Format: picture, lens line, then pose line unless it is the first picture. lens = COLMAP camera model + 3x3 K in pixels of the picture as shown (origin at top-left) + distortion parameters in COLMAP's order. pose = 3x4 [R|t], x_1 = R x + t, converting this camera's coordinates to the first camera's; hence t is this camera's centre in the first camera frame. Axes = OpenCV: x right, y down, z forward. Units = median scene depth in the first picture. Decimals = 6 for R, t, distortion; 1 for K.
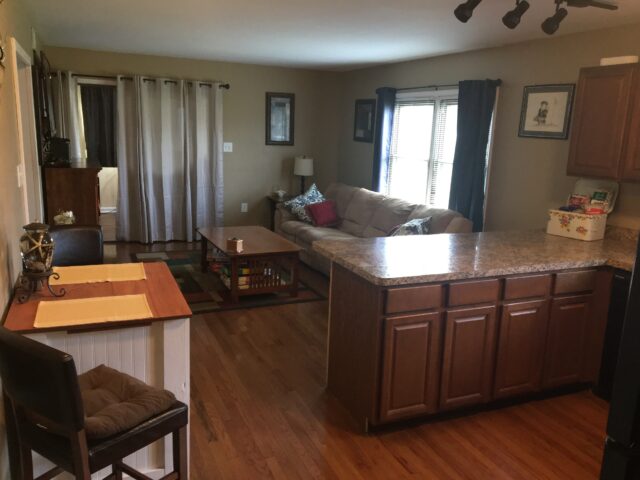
lens RADIAL K [[536.6, 0, 317.4], [0, 536.6, 241.0], [0, 0, 1]] dist [0.063230, -0.081289]
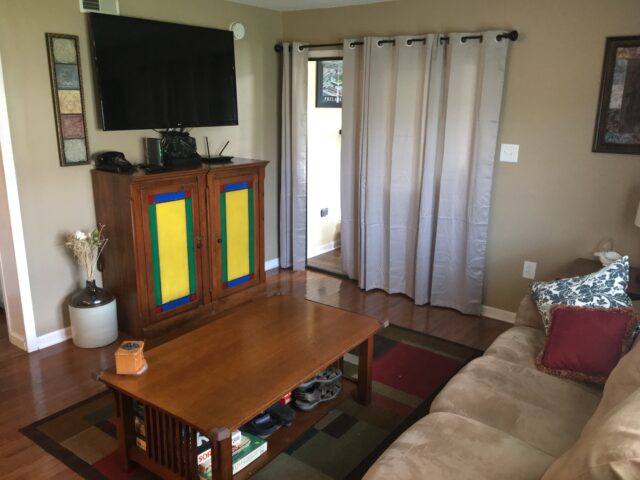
lens RADIAL K [[536.6, 0, 317.4], [0, 536.6, 241.0], [0, 0, 1]] dist [0.063230, -0.081289]
pose [[0.485787, 0.193055, -0.852491, 0.222722], [-0.178140, 0.976701, 0.119672, -0.125970], [0.855732, 0.093727, 0.508859, 0.606043]]
